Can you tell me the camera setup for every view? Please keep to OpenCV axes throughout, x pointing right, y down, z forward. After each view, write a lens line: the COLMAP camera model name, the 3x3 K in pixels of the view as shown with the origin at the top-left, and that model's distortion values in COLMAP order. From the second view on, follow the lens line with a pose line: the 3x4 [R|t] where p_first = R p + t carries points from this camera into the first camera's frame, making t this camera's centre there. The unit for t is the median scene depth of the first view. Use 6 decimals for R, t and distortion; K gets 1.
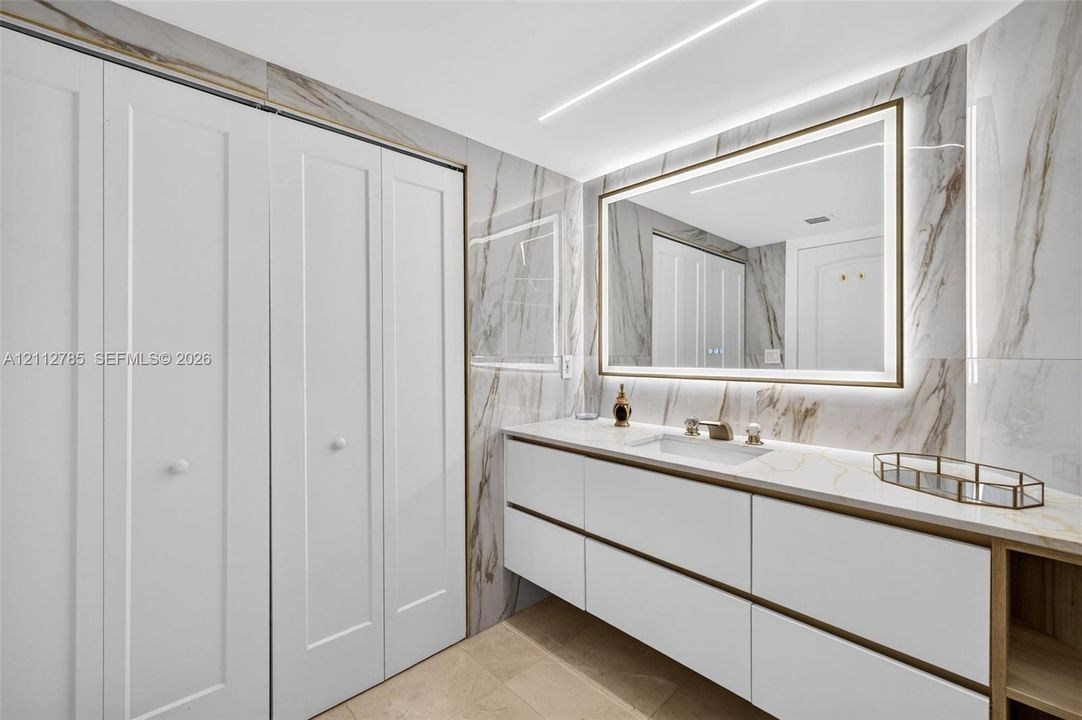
lens RADIAL K [[451.1, 0, 543.2], [0, 451.1, 354.4], [0, 0, 1]] dist [-0.001594, -0.000332]
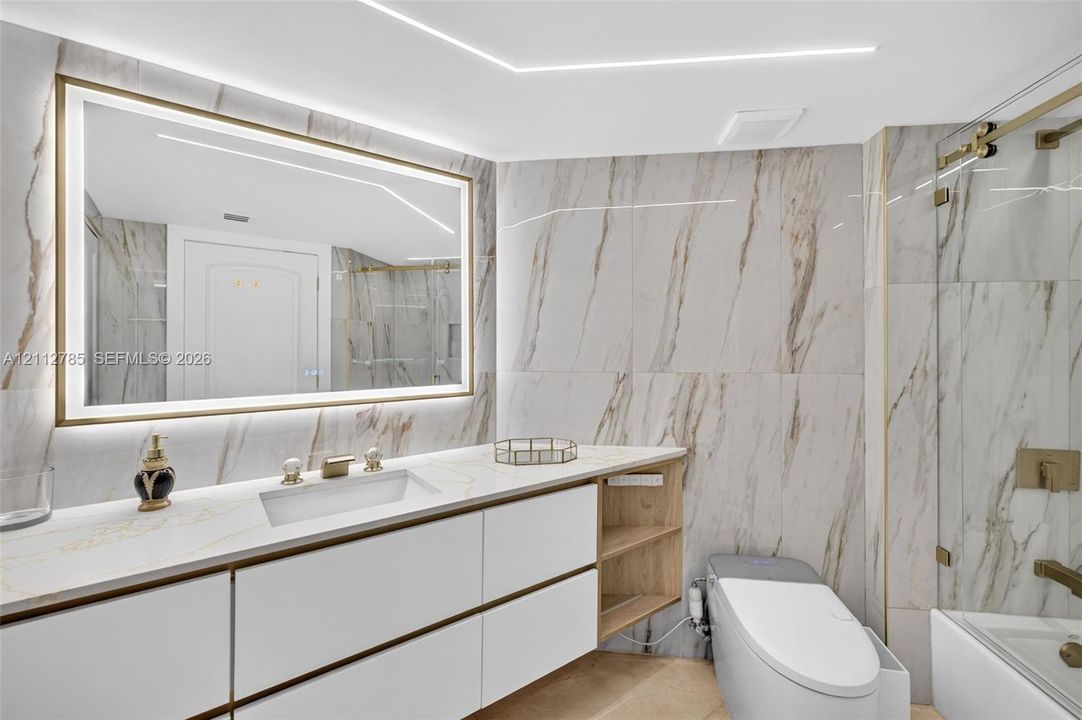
lens RADIAL K [[451.1, 0, 542.9], [0, 451.1, 351.7], [0, 0, 1]] dist [-0.001594, -0.000332]
pose [[0.111300, -0.005654, 0.993771, -0.422893], [0.006974, 0.999964, 0.004908, -0.050362], [-0.993762, 0.006384, 0.111335, 0.531779]]
